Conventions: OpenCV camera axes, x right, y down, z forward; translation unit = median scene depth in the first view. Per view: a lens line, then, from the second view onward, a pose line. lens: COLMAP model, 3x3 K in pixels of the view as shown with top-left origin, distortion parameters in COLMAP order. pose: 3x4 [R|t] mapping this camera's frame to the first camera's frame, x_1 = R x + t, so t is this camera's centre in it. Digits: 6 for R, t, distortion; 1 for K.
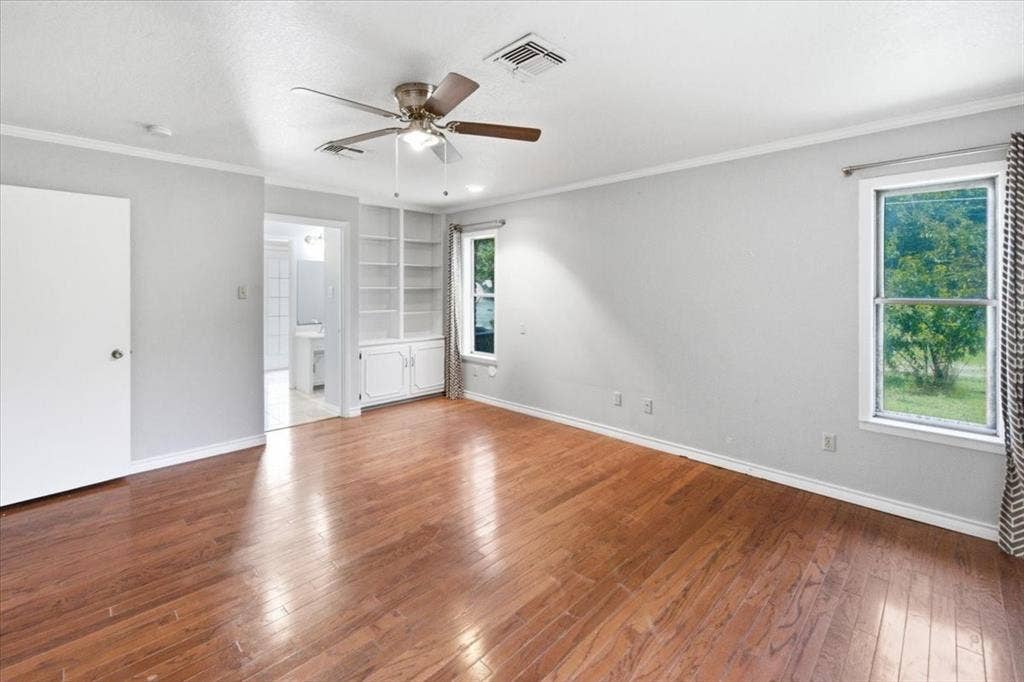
lens RADIAL K [[449.6, 0, 510.1], [0, 449.6, 291.5], [0, 0, 1]] dist [-0.000780, -0.000115]
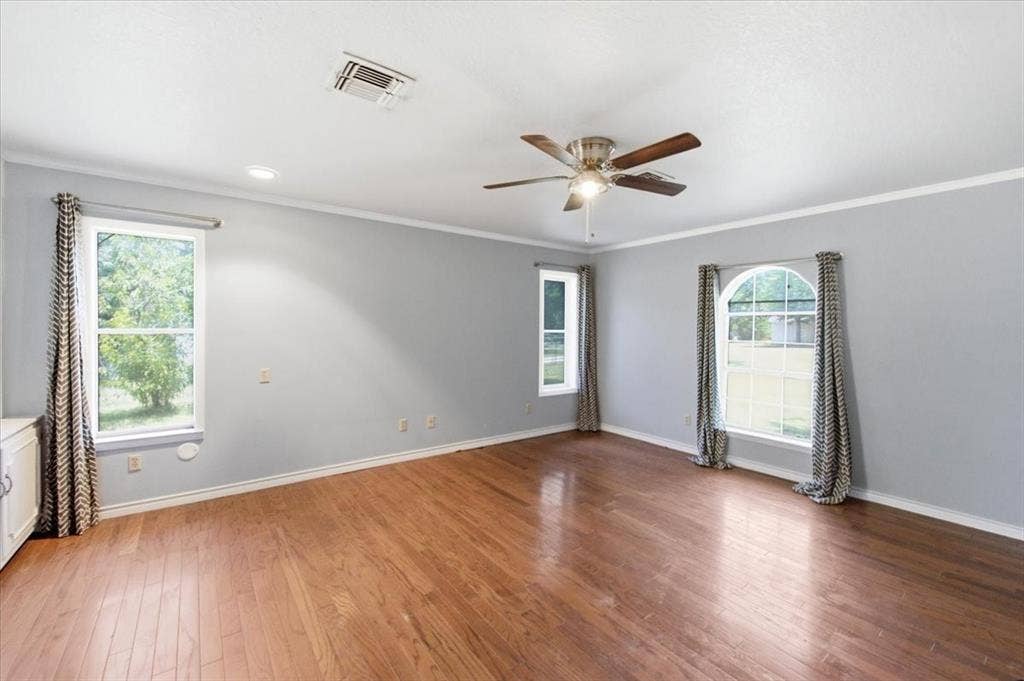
lens RADIAL K [[417.5, 0, 511.1], [0, 417.5, 334.1], [0, 0, 1]] dist [-0.000233, -0.000024]
pose [[0.145400, -0.012593, 0.989293, -0.719649], [0.000234, 0.999919, 0.012694, 0.005460], [-0.989373, -0.001614, 0.145391, 0.597352]]
